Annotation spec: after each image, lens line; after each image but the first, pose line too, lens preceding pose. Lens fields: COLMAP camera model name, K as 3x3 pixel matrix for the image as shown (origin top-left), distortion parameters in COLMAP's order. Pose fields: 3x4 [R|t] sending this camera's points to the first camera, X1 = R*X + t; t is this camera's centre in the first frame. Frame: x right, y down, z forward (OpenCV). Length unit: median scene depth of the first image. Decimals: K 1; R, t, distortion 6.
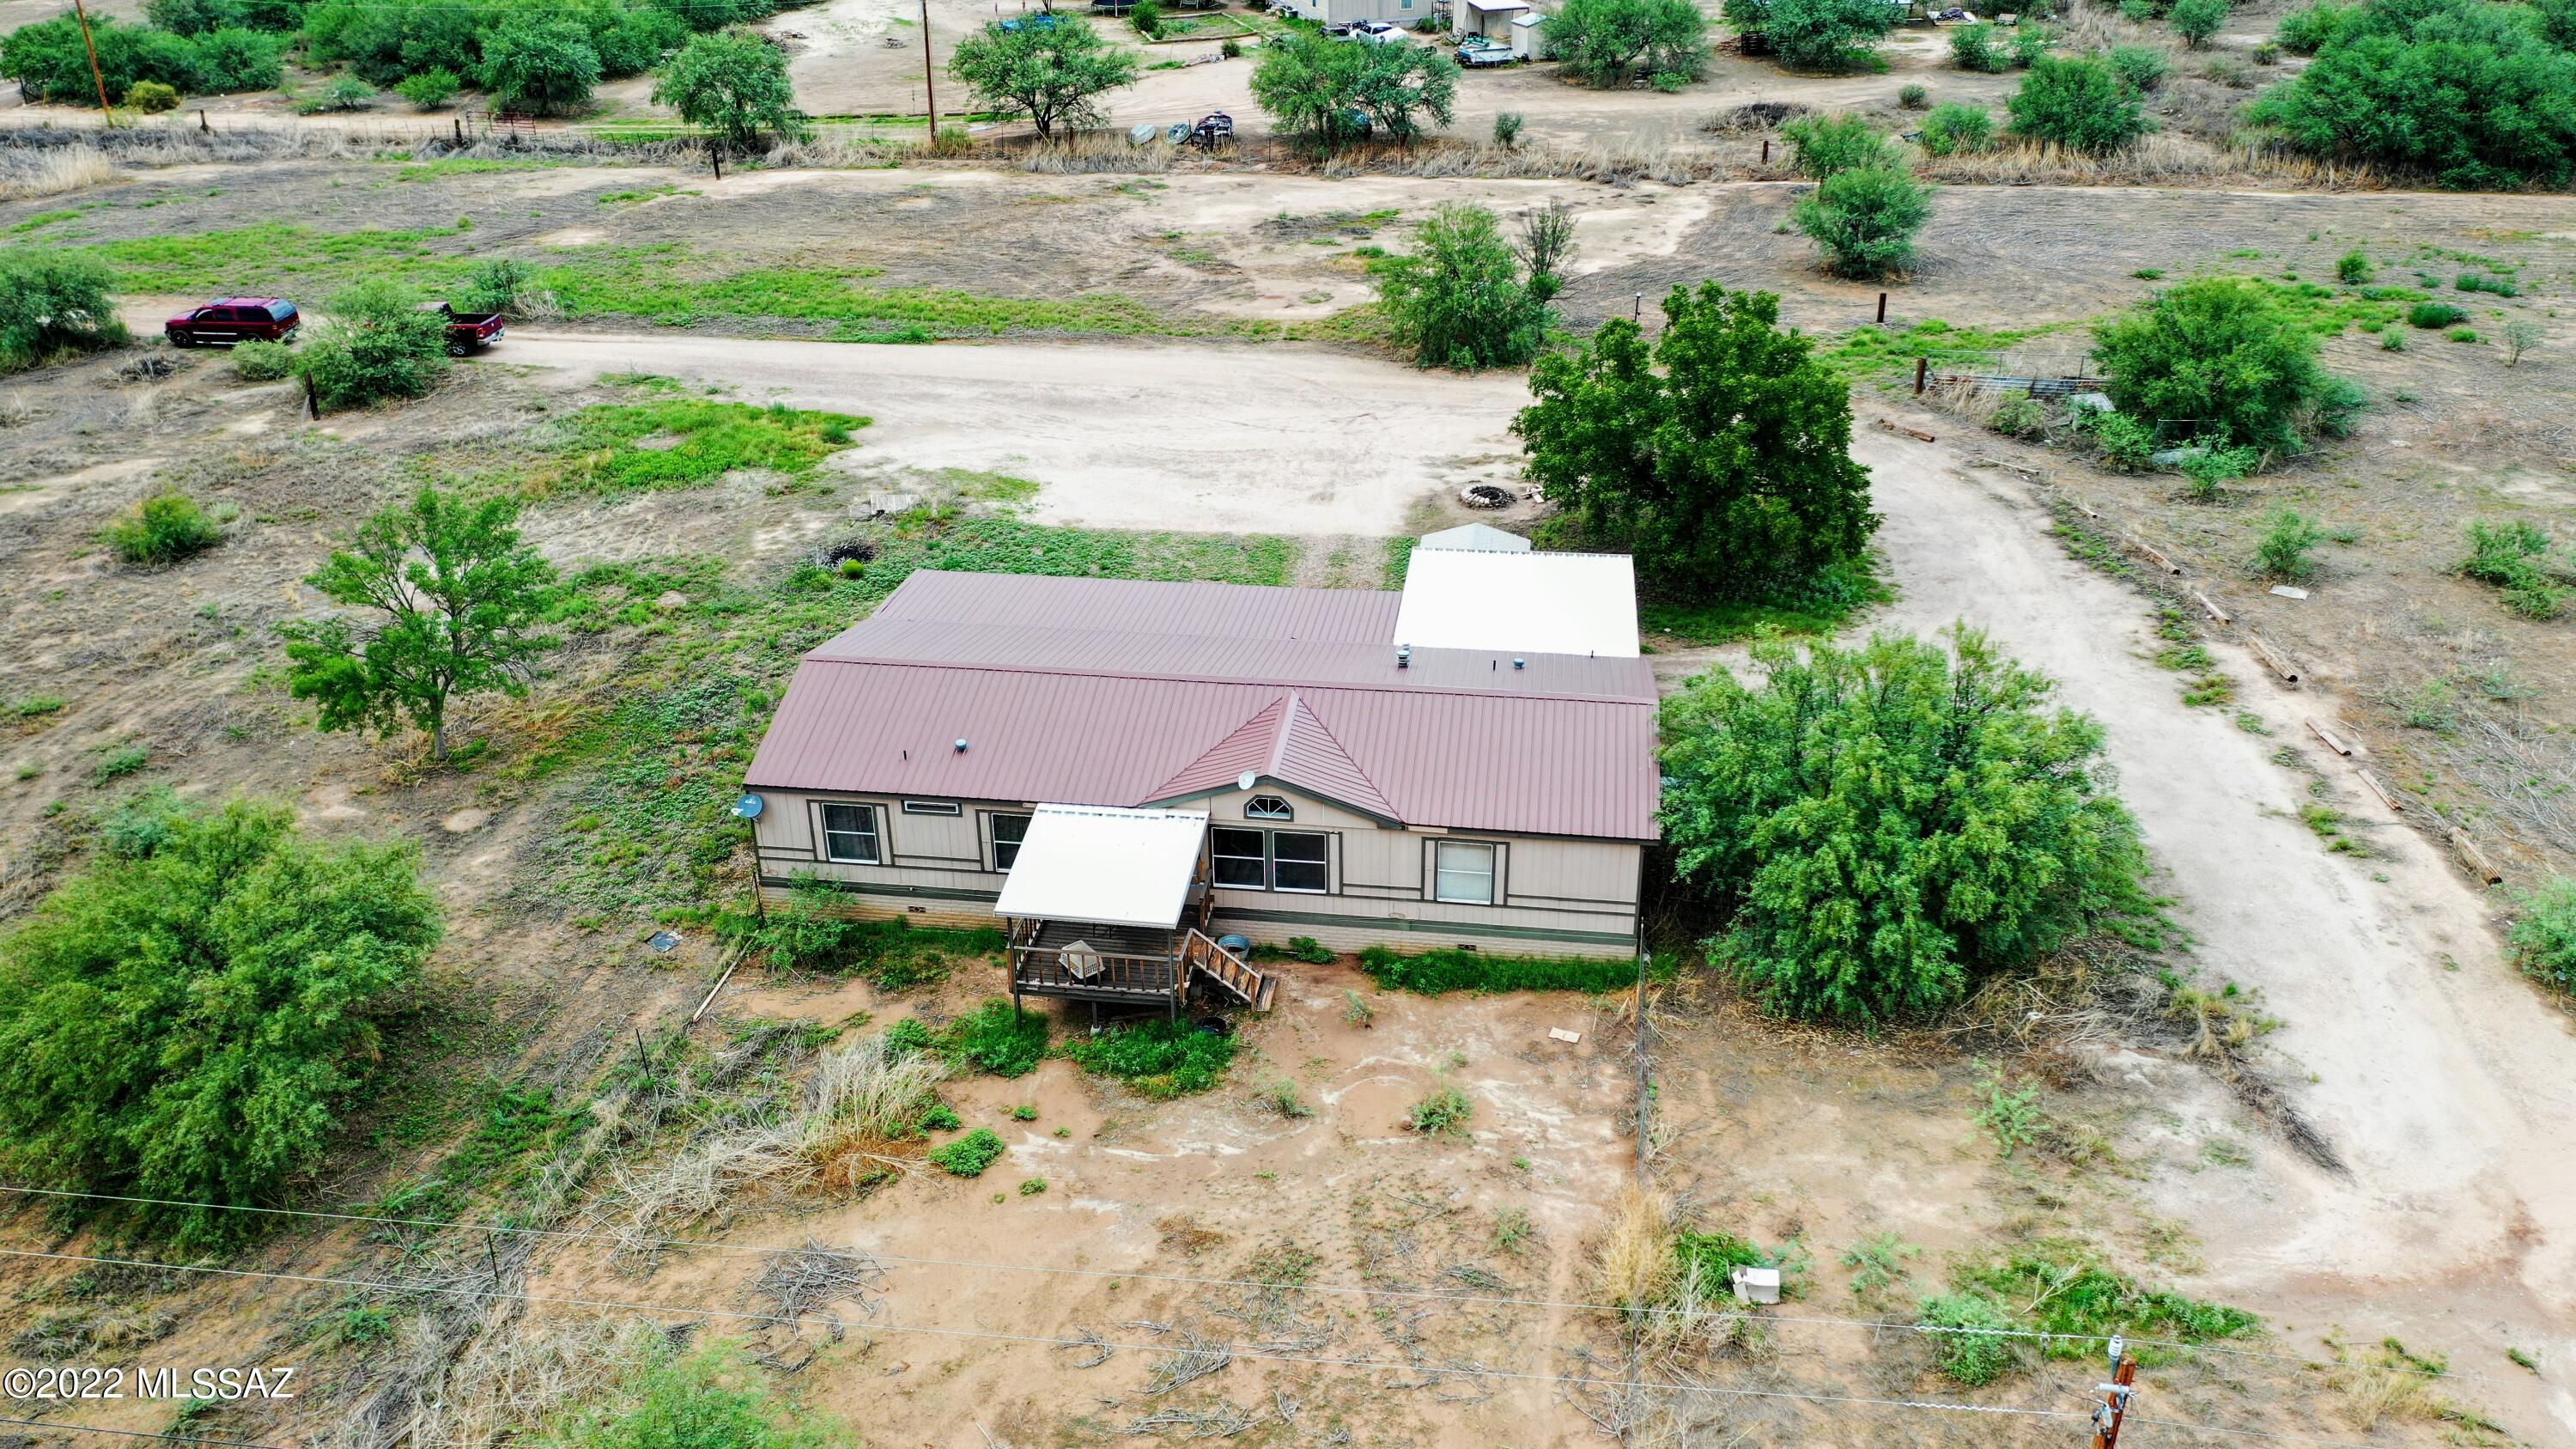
lens RADIAL K [[2030.3, 0, 1284.8], [0, 2030.3, 716.3], [0, 0, 1]] dist [0.002658, -0.000604]
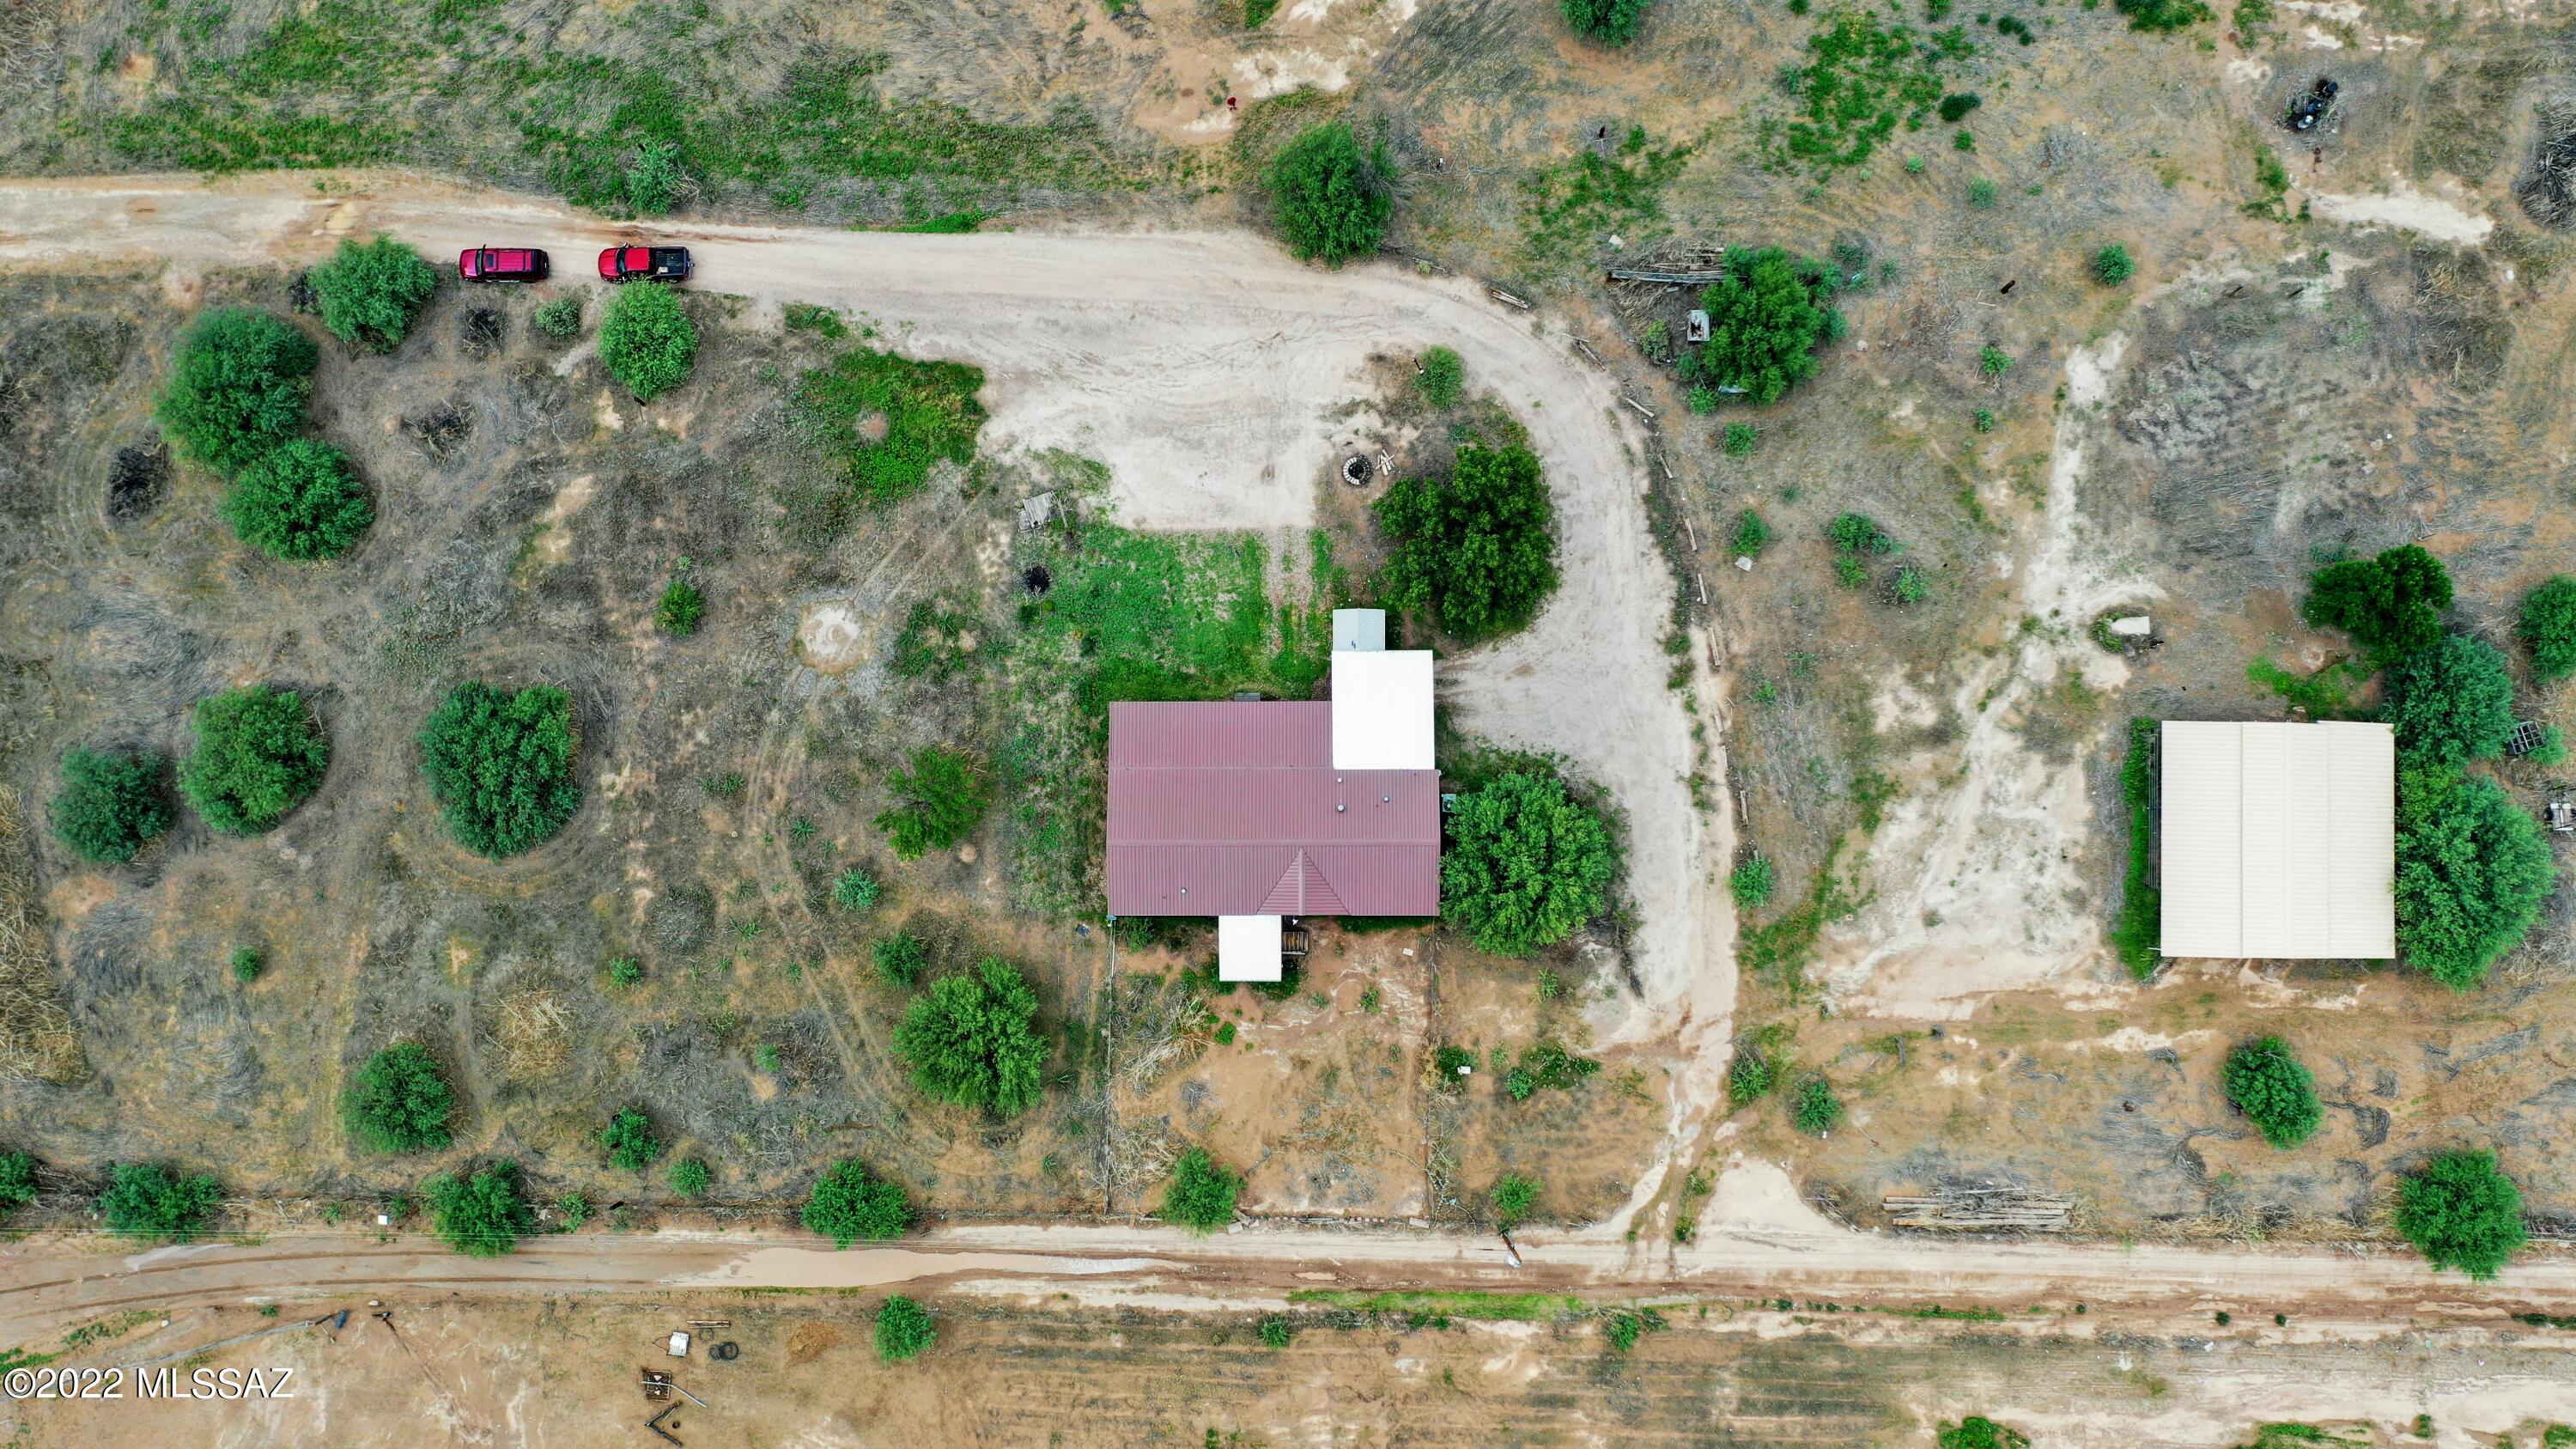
lens RADIAL K [[2030.3, 0, 1294.6], [0, 2030.3, 713.5], [0, 0, 1]] dist [0.002658, -0.000604]
pose [[0.990590, -0.136767, 0.005210, 0.004777], [0.067254, 0.519559, 0.851784, -2.516941], [-0.119203, -0.843418, 0.523868, -0.241642]]
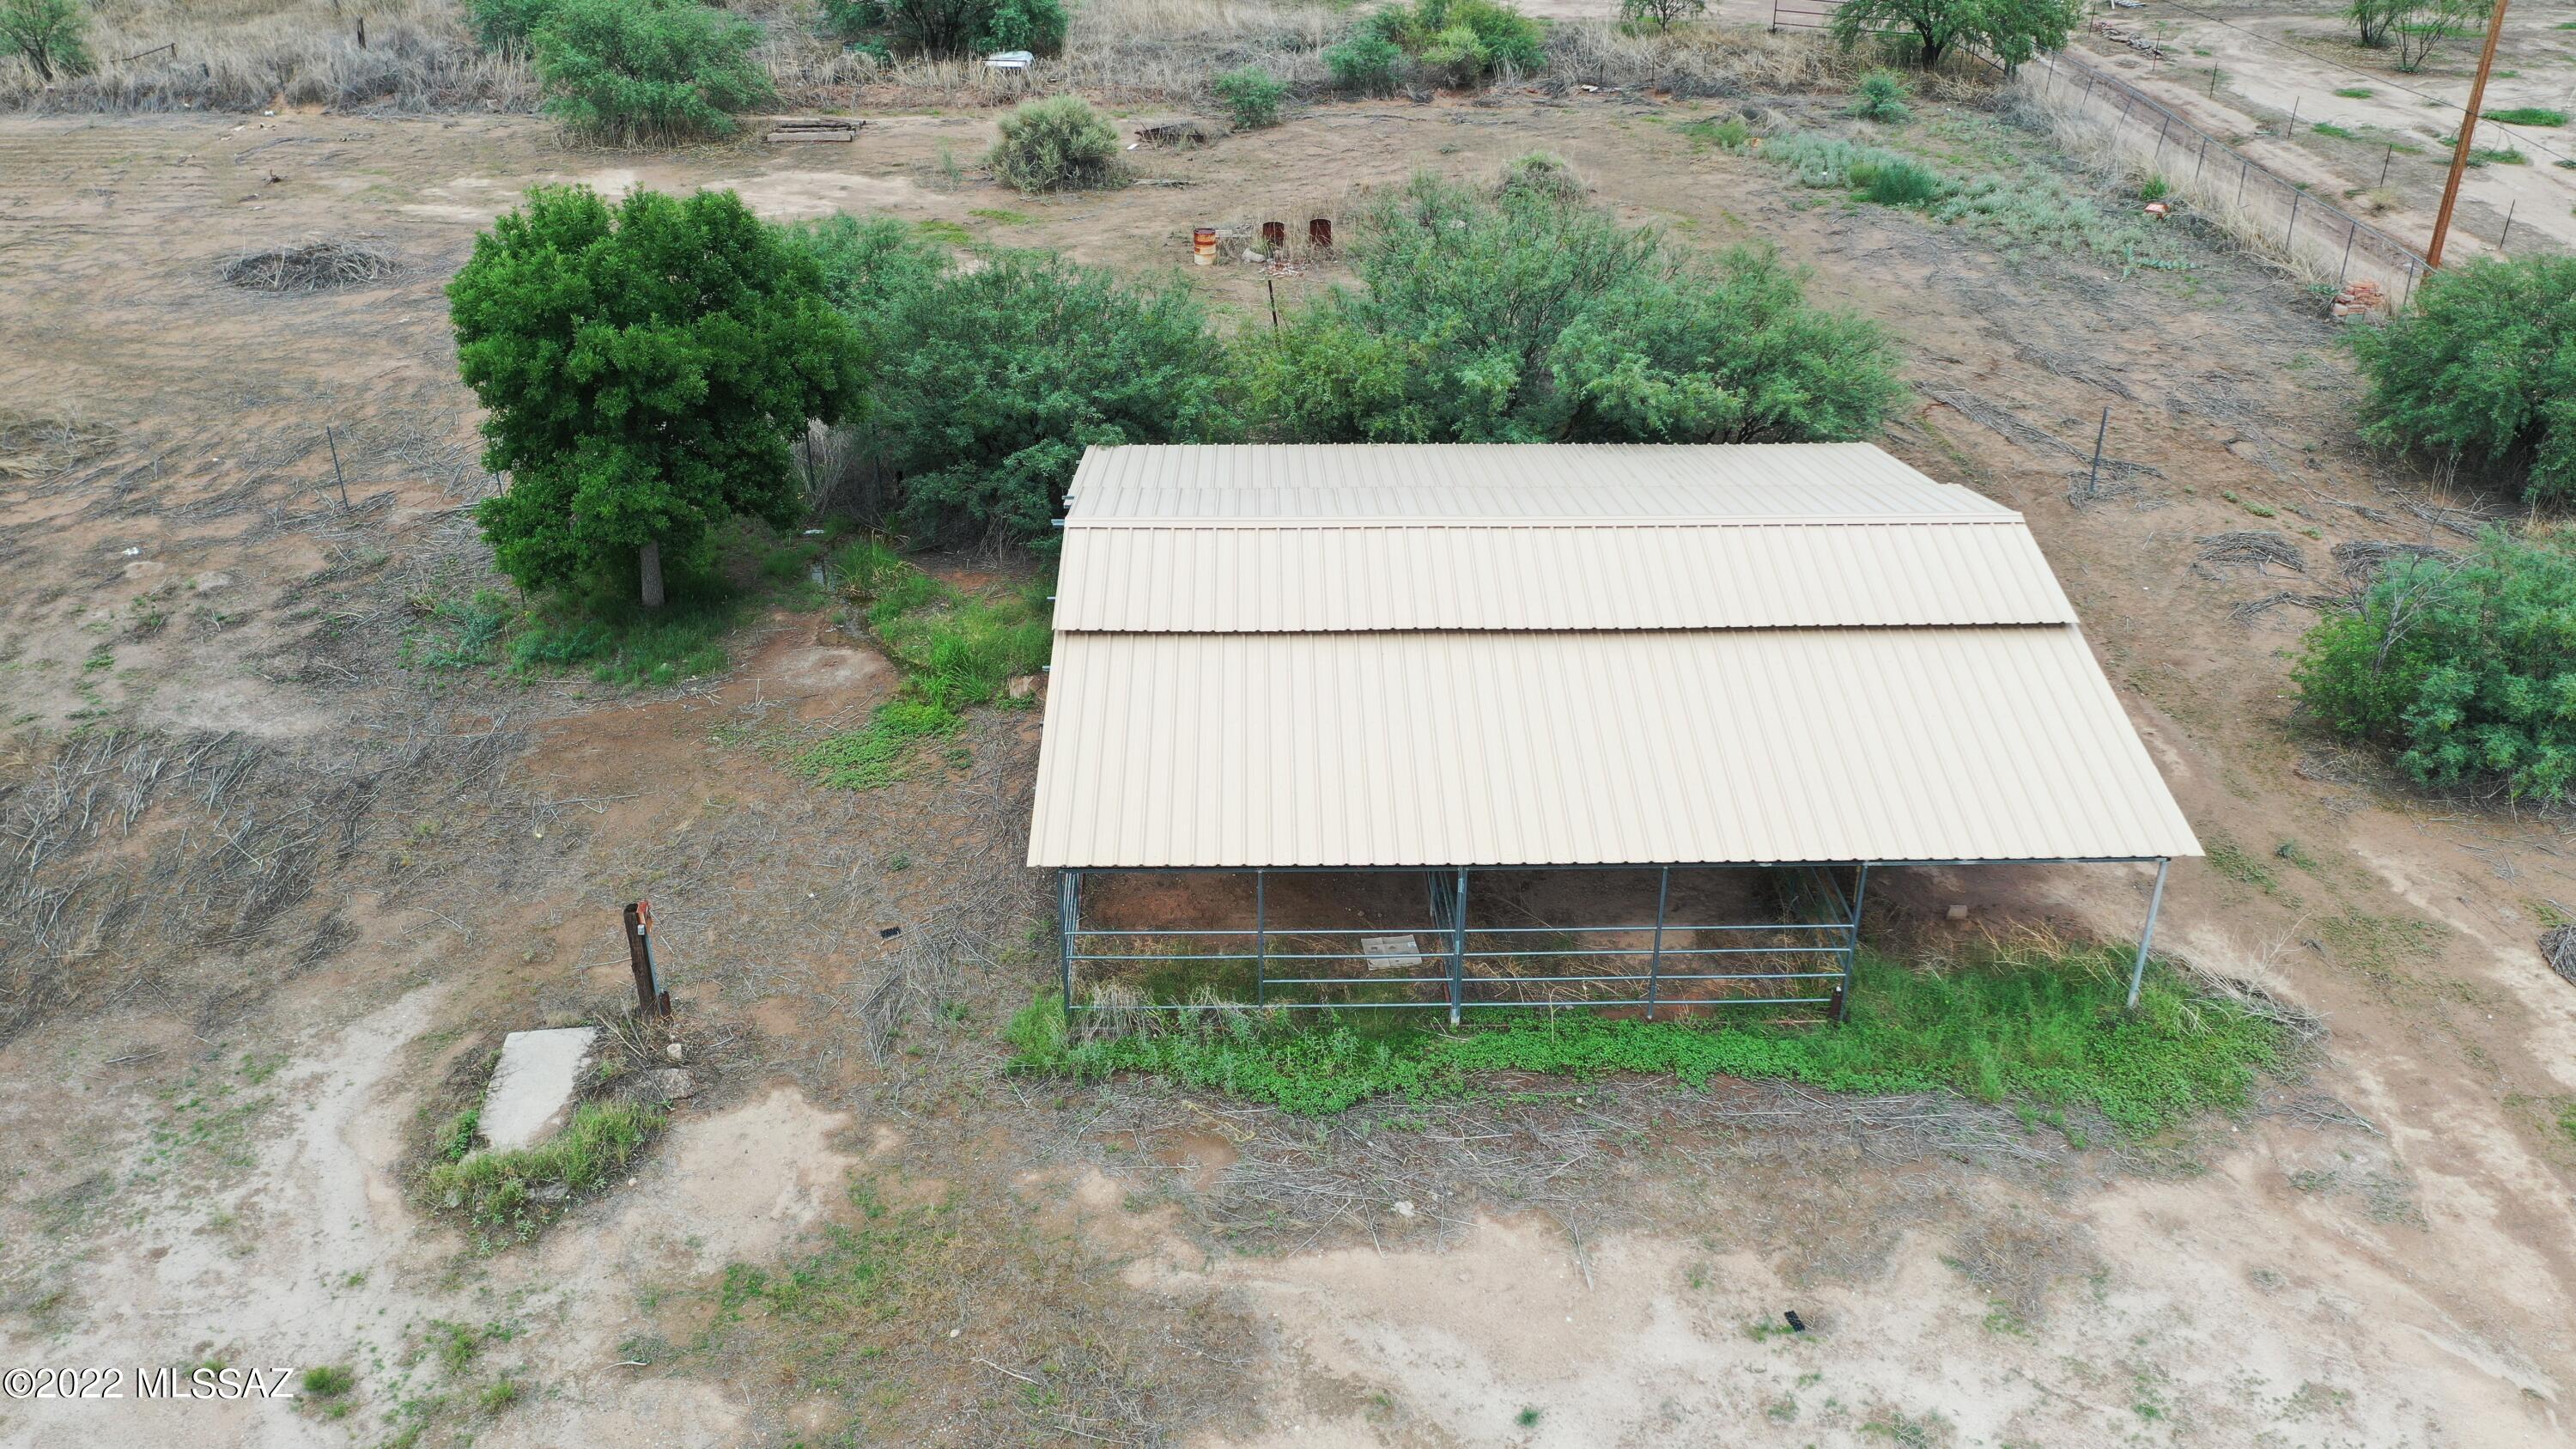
lens RADIAL K [[2025.2, 0, 1284.7], [0, 2025.2, 723.6], [0, 0, 1]] dist [0.007813, 0.006137]
pose [[-0.184094, -0.459714, 0.868776, 0.740118], [0.461840, 0.739778, 0.489318, -0.277919], [-0.867648, 0.491316, 0.076126, 0.970708]]
